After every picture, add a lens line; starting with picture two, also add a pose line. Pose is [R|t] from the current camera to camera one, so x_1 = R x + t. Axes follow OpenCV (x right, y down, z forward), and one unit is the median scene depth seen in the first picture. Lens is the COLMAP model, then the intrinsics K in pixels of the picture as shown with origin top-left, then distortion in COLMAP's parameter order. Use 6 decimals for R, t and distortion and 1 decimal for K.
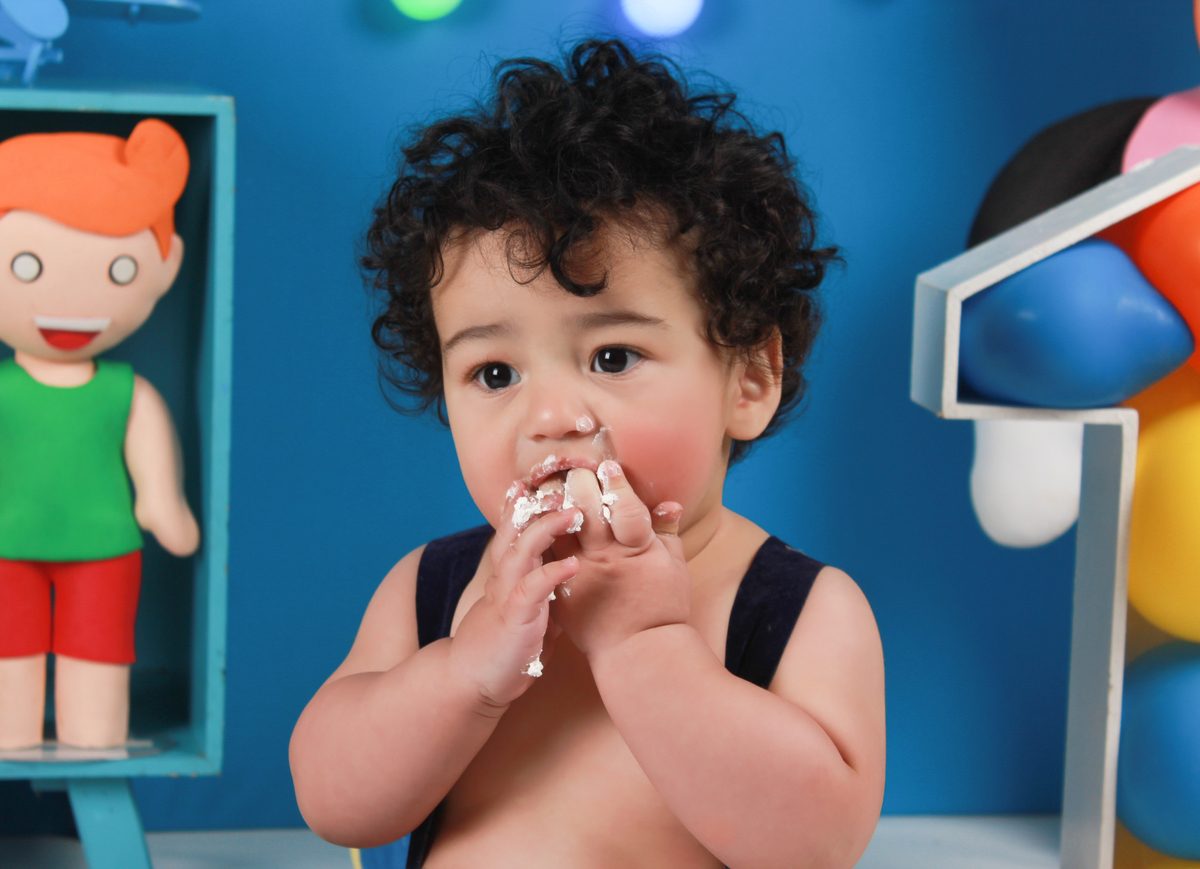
lens RADIAL K [[3223.2, 0, 567.7], [0, 3223.2, 439.1], [0, 0, 1]] dist [0.075055, 0.000000]
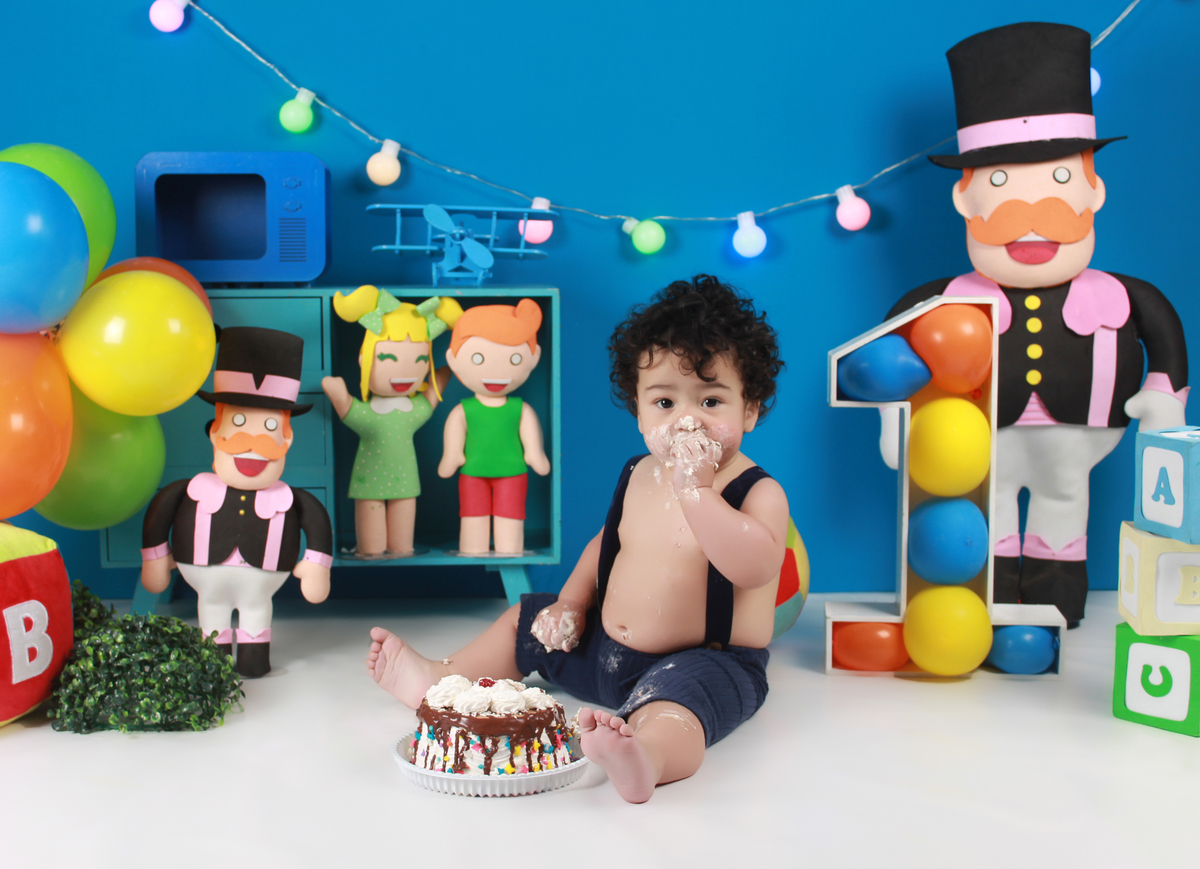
lens RADIAL K [[1962.1, 0, 544.8], [0, 1962.1, 399.5], [0, 0, 1]] dist [-0.043030, 0.000000]
pose [[0.983555, -0.022879, -0.179153, 0.153851], [0.013749, 0.998550, -0.052042, 0.057550], [0.180084, 0.048723, 0.982444, -0.480401]]
